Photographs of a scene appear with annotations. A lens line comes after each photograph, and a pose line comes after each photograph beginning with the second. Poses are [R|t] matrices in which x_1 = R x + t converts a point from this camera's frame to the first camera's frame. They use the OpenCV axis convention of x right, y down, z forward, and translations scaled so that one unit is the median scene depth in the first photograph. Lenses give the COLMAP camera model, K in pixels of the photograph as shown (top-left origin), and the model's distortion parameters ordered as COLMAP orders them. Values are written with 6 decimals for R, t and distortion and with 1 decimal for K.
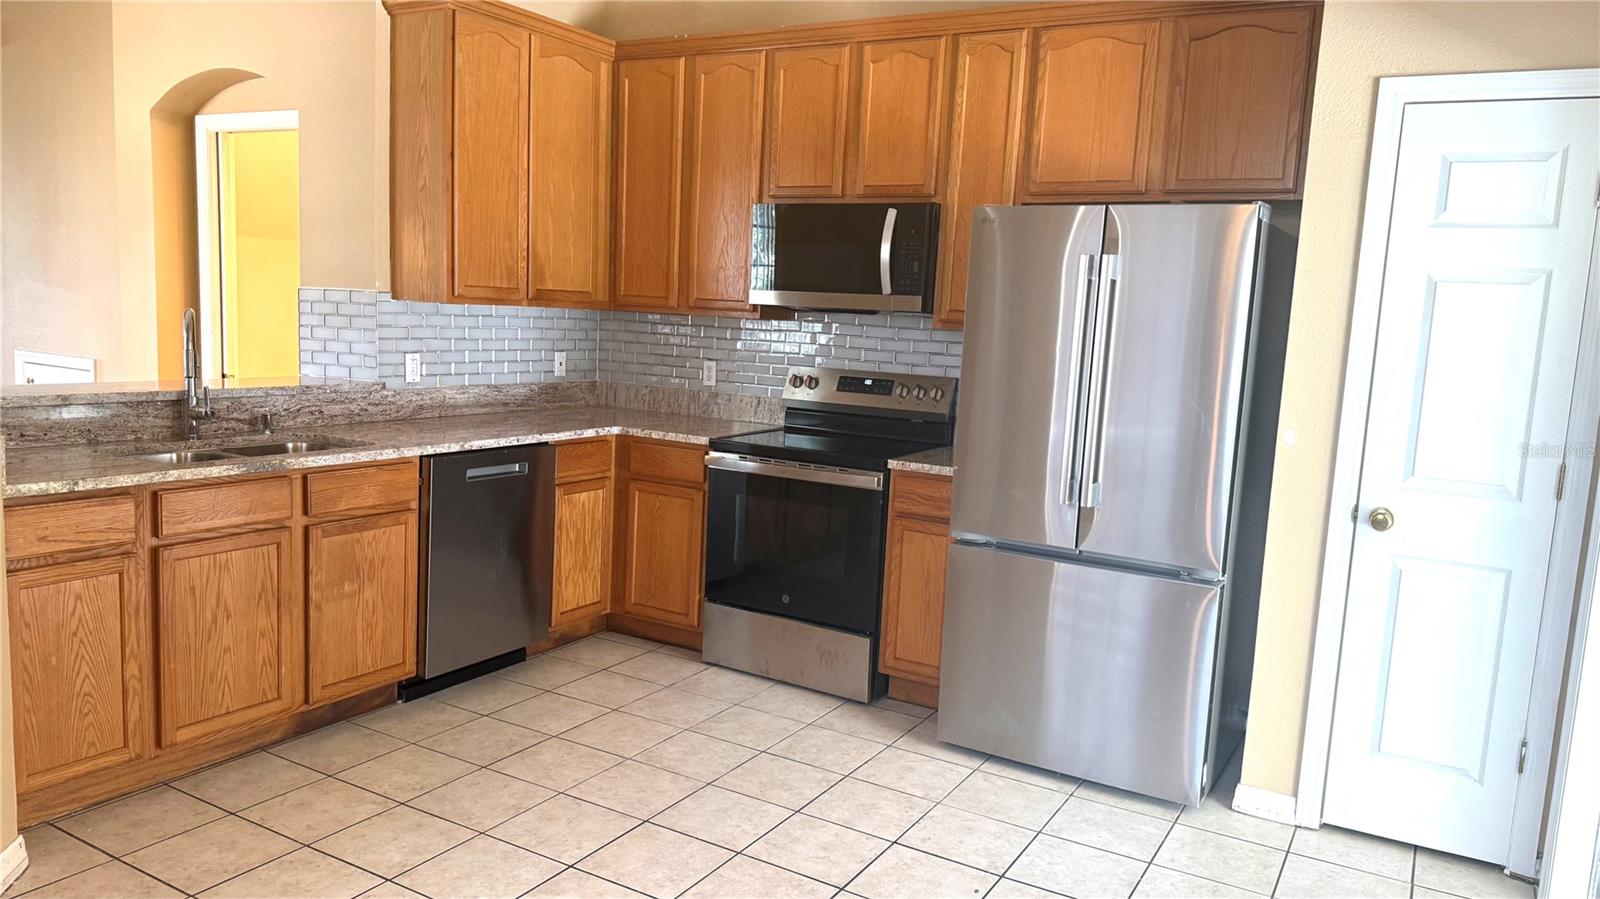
lens RADIAL K [[1138.1, 0, 859.0], [0, 1138.1, 453.1], [0, 0, 1]] dist [0.009179, -0.073221]
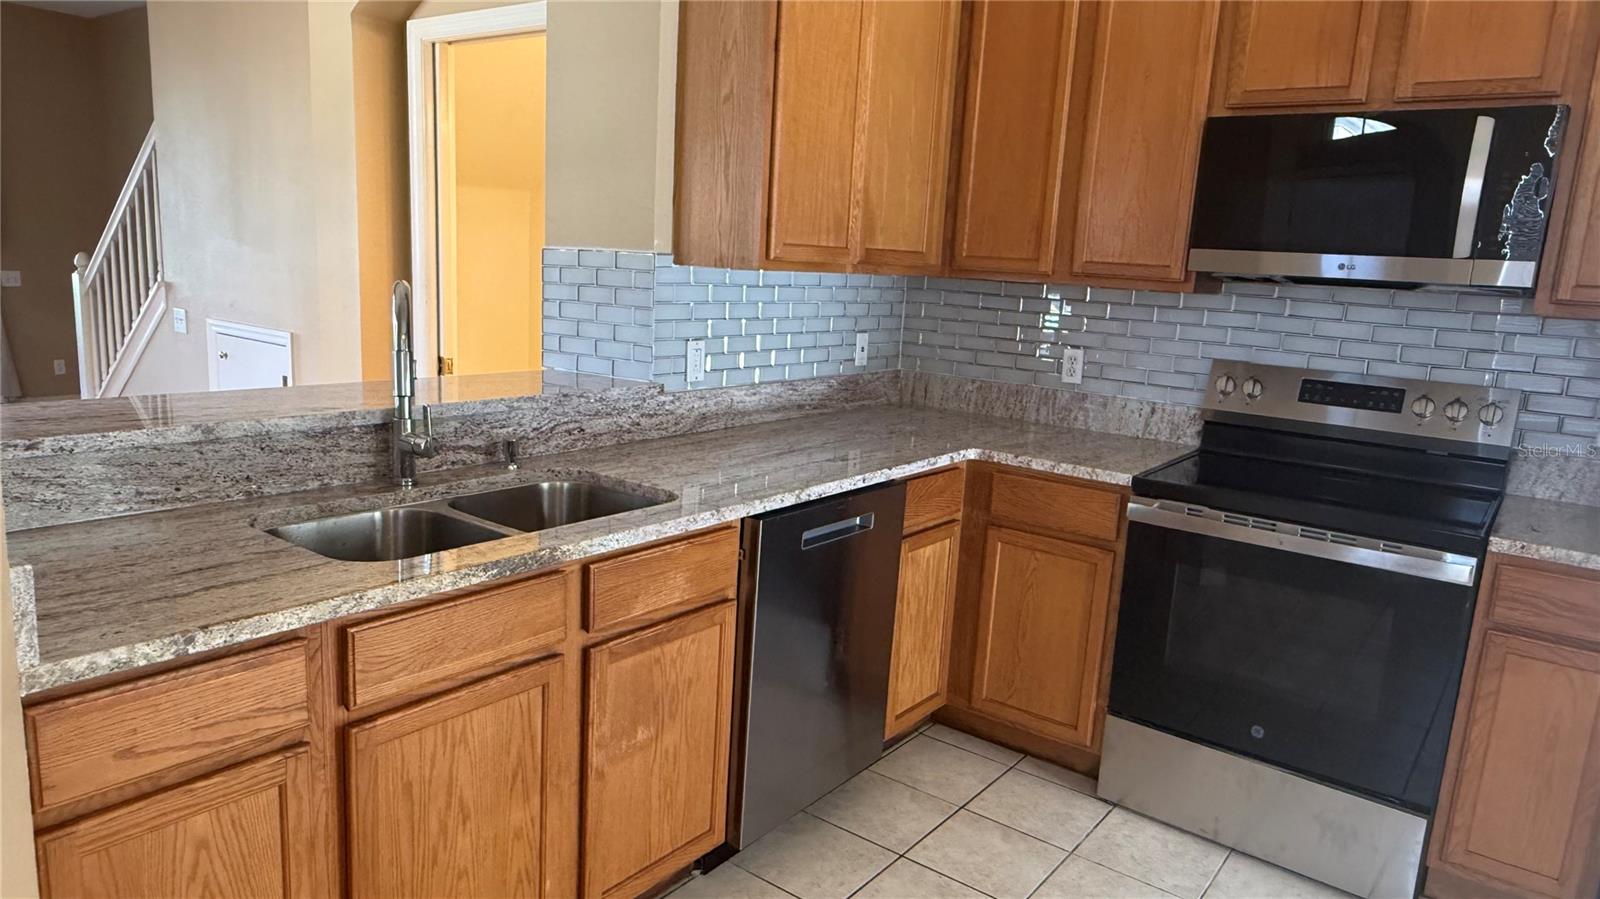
lens RADIAL K [[1042.8, 0, 800.0], [0, 1042.8, 449.5], [0, 0, 1]] dist [-0.000898, -0.047439]
pose [[0.986237, 0.029206, -0.162739, -0.242961], [-0.021252, 0.998502, 0.050410, -0.059499], [0.163968, -0.046258, 0.985381, 0.405469]]
